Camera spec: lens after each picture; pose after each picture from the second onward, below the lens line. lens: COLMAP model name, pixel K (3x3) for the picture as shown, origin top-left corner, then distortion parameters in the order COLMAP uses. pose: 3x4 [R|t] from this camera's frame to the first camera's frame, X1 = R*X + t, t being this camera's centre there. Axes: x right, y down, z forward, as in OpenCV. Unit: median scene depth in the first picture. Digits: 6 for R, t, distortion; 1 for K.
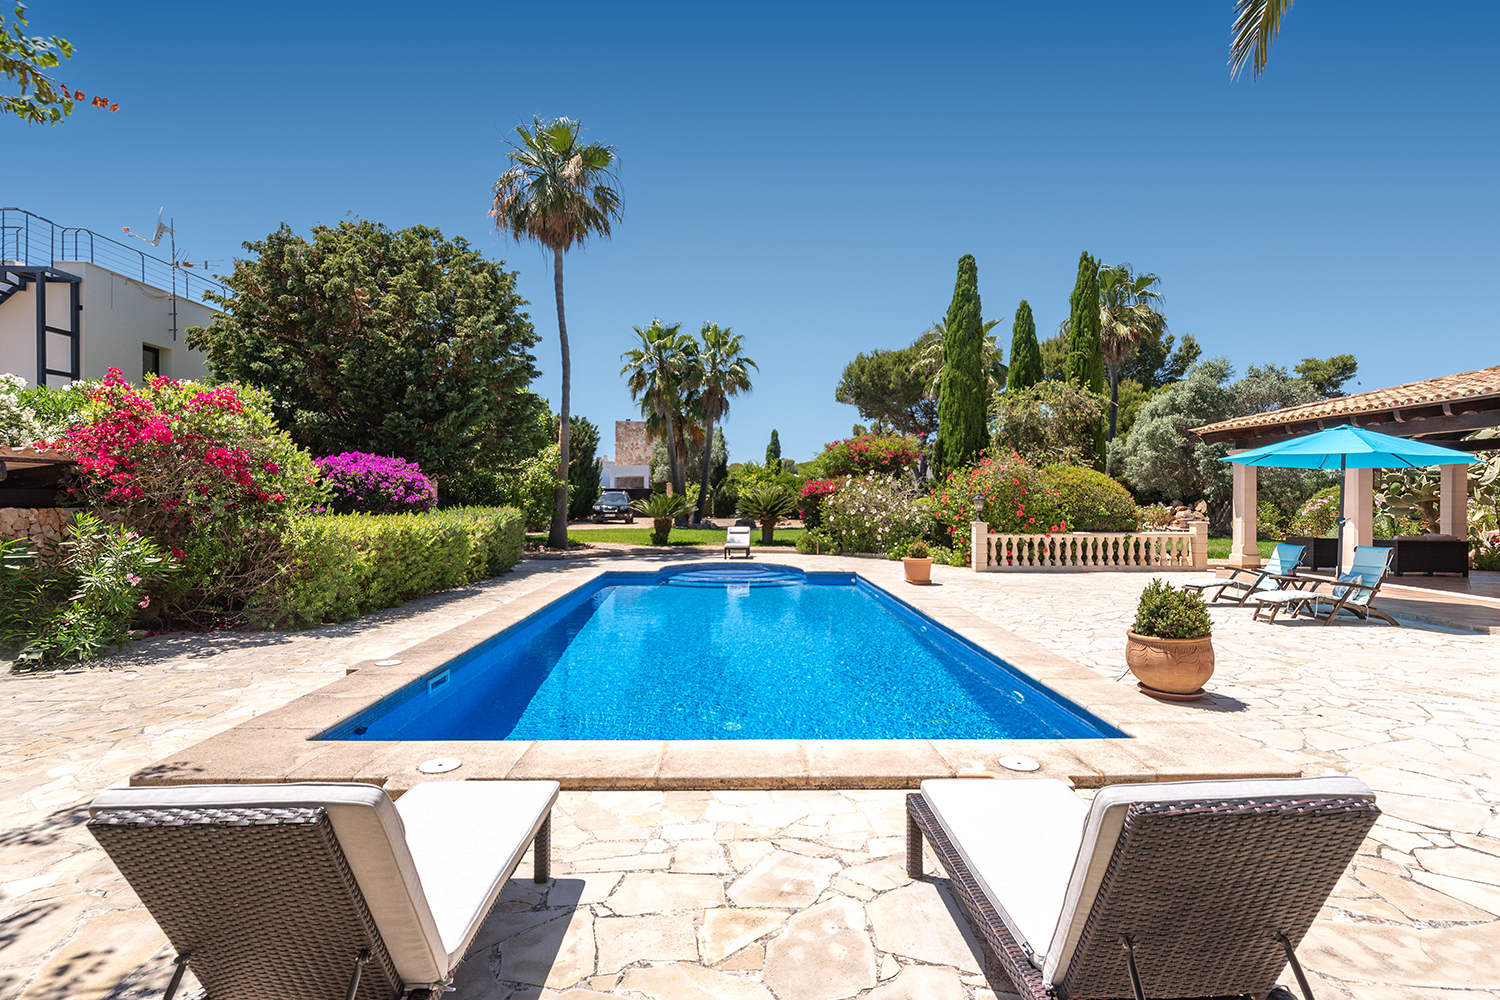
lens RADIAL K [[724.1, 0, 750.0], [0, 724.1, 500.0], [0, 0, 1]] dist [0.000434, 0.000061]
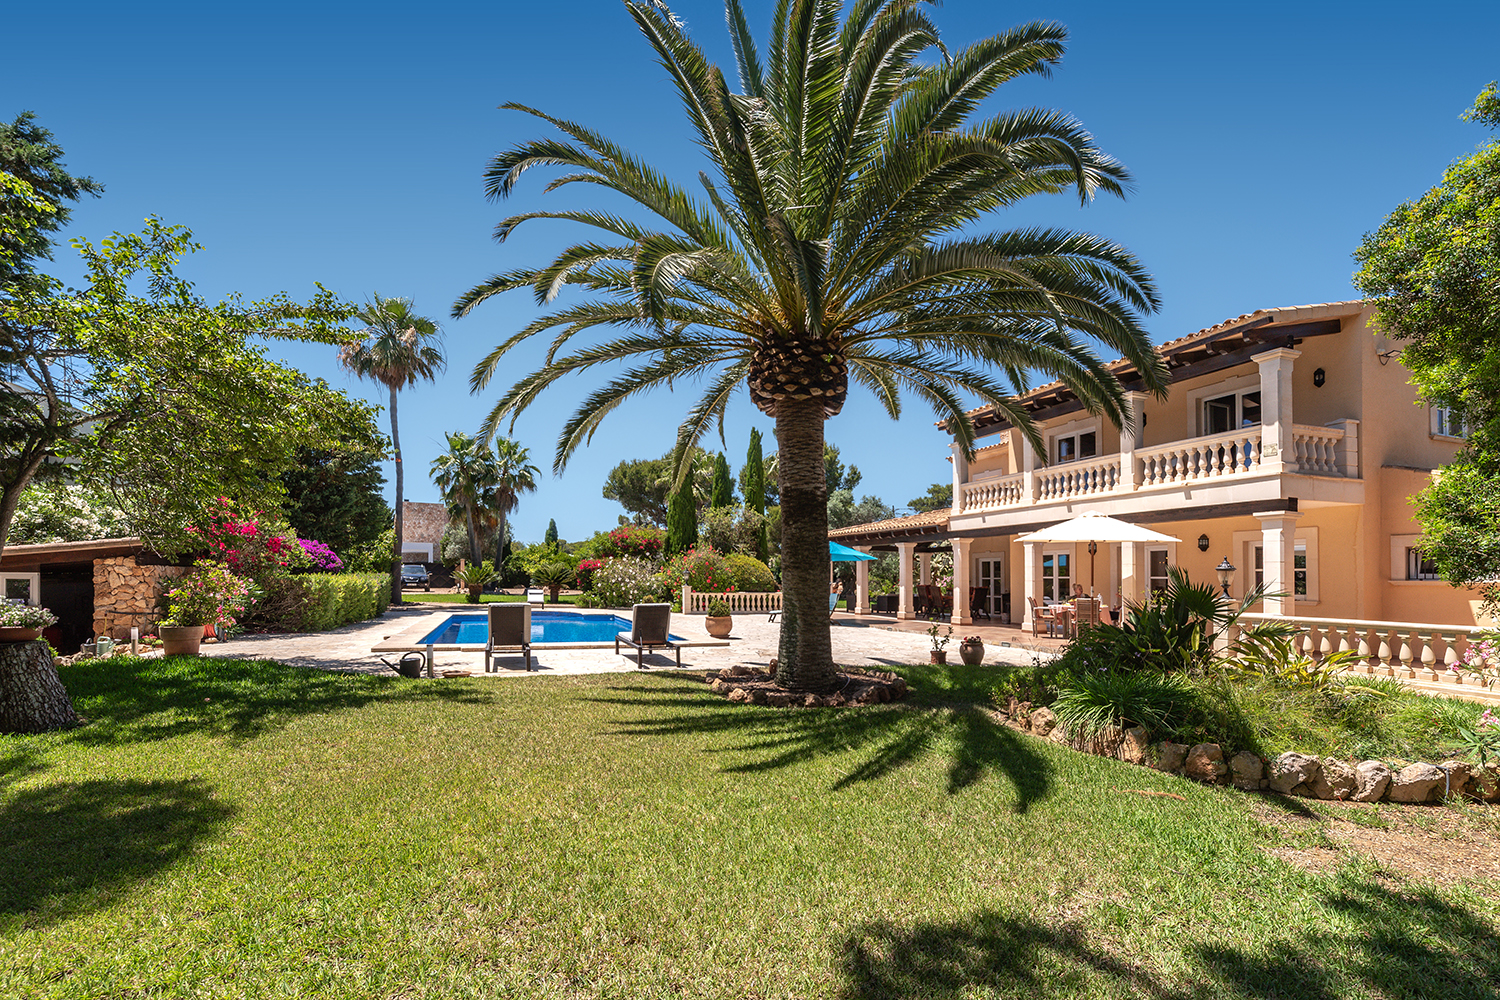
lens RADIAL K [[646.5, 0, 793.7], [0, 646.5, 616.0], [0, 0, 1]] dist [0.000792, 0.000045]
pose [[0.920775, -0.012321, 0.389900, -0.043000], [-0.010389, 0.998372, 0.056085, 0.009895], [-0.389957, -0.055692, 0.919147, -0.422122]]
